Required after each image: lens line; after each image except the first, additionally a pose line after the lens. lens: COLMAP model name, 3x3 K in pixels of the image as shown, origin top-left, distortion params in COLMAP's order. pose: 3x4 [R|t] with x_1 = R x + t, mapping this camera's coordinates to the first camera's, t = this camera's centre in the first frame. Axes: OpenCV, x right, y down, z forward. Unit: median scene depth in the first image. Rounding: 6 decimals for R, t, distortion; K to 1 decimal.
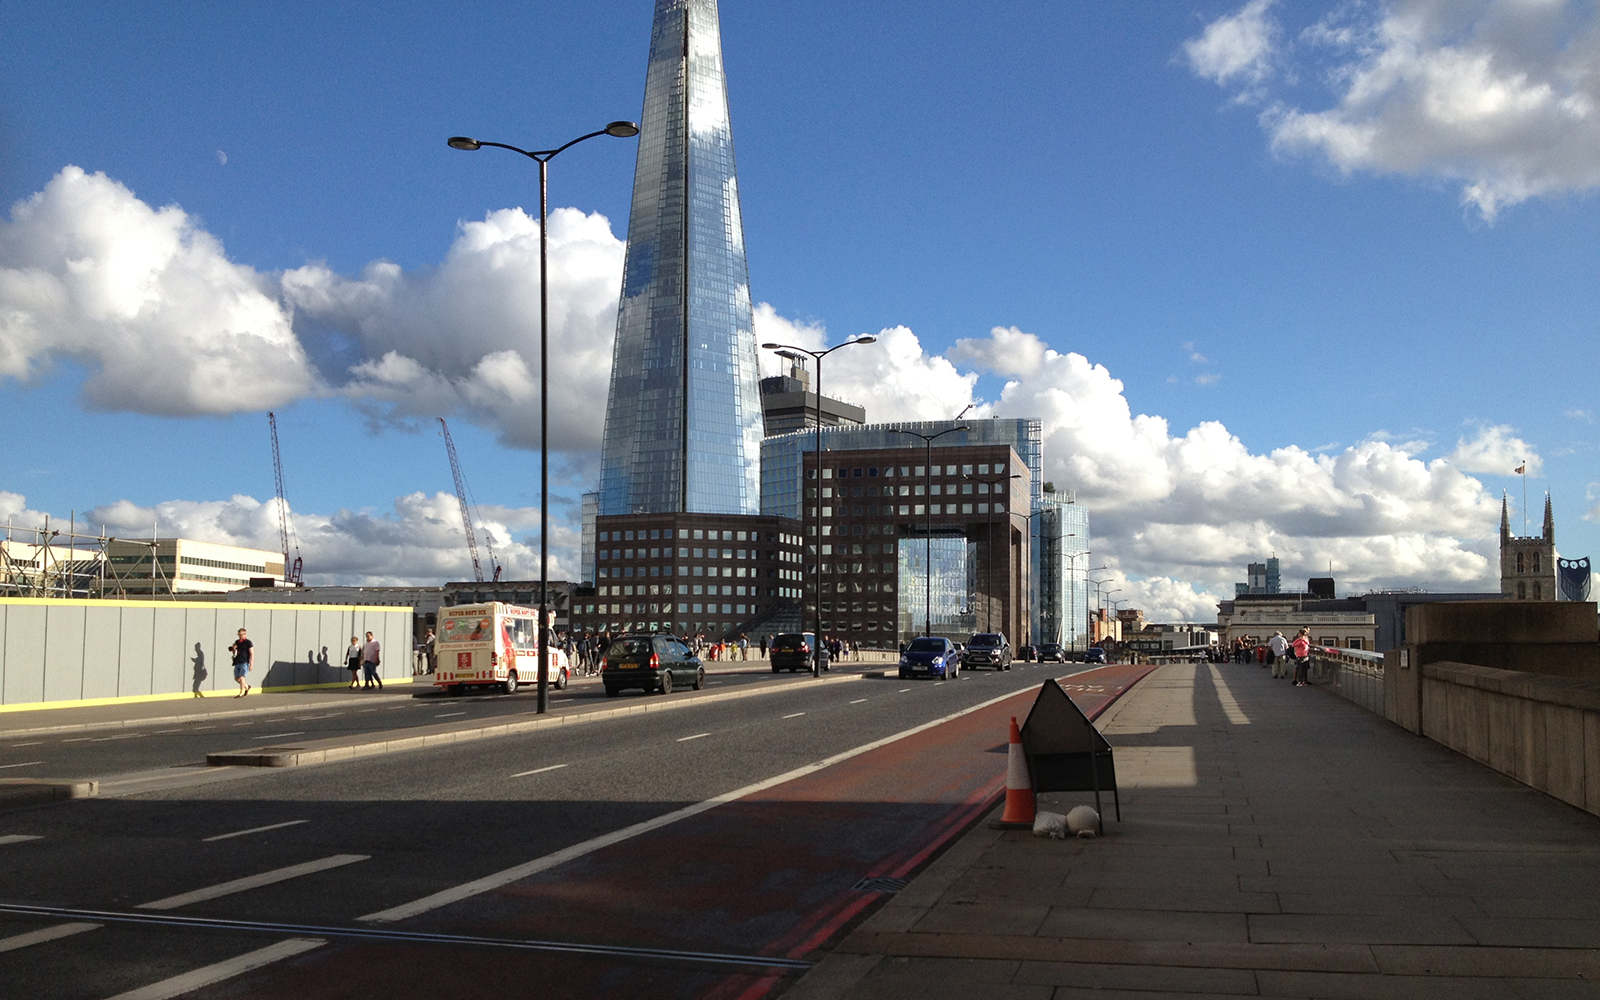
lens RADIAL K [[1633.5, 0, 805.3], [0, 1633.5, 546.0], [0, 0, 1]] dist [0.008315, 0.000244]
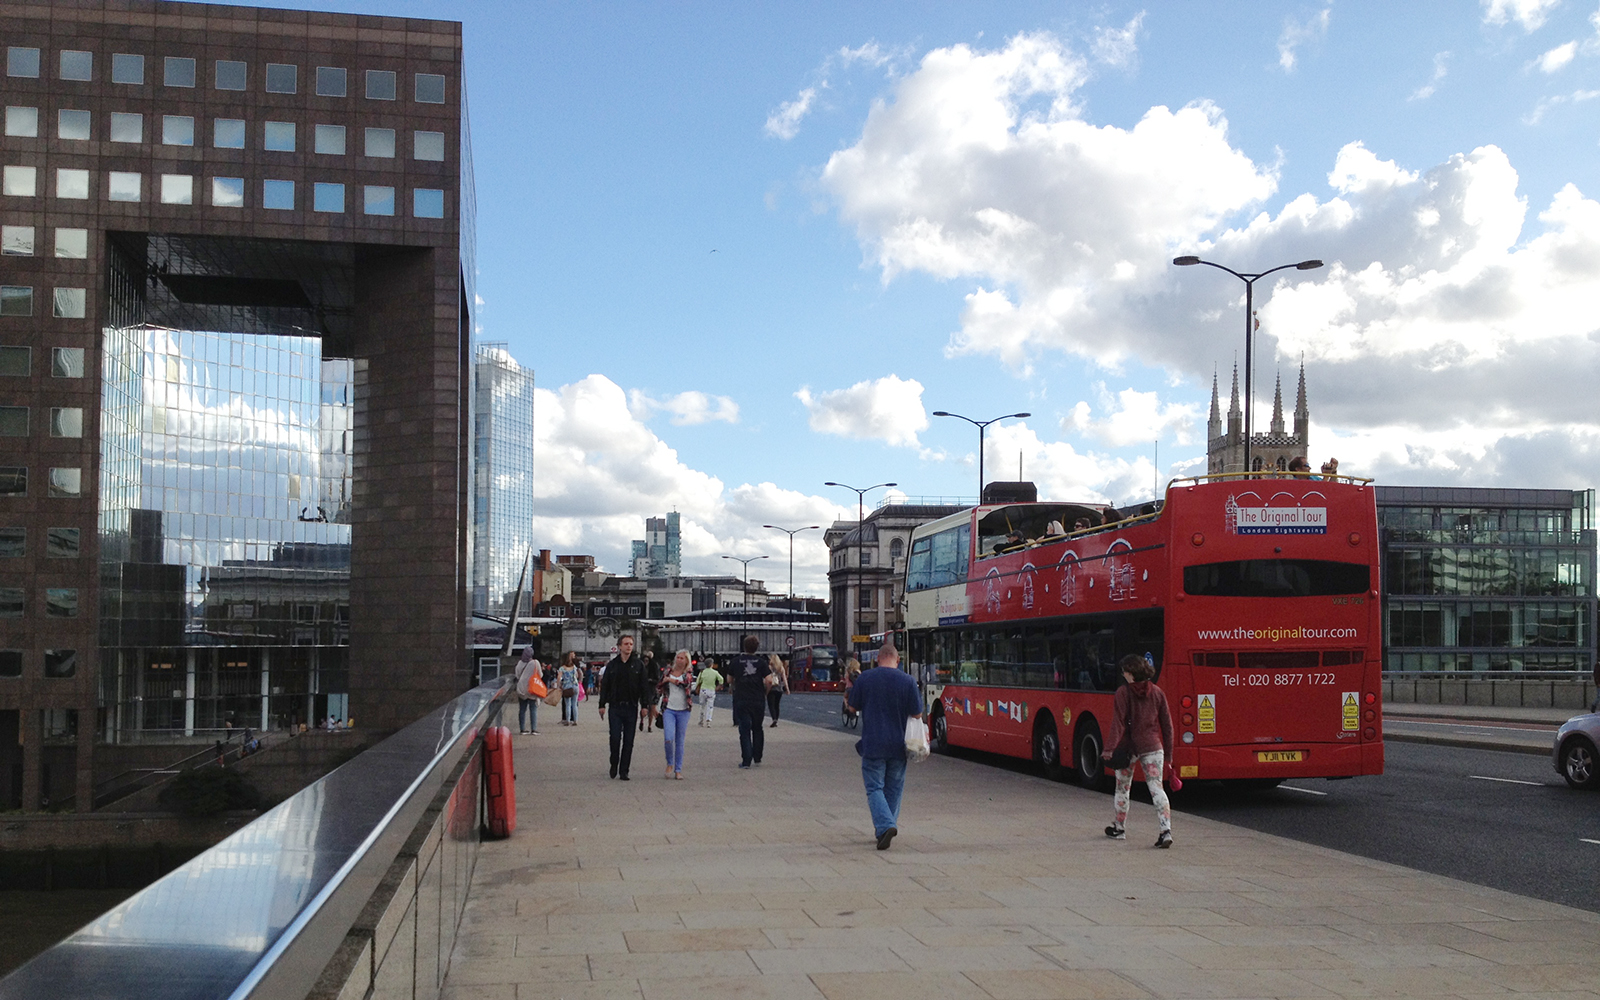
lens RADIAL K [[1633.5, 0, 805.3], [0, 1633.5, 546.0], [0, 0, 1]] dist [0.008315, 0.000244]
pose [[0.923235, 0.017579, 0.383834, 0.039763], [-0.025352, 0.999563, 0.015201, 0.026275], [-0.383399, -0.023765, 0.923277, 0.418976]]
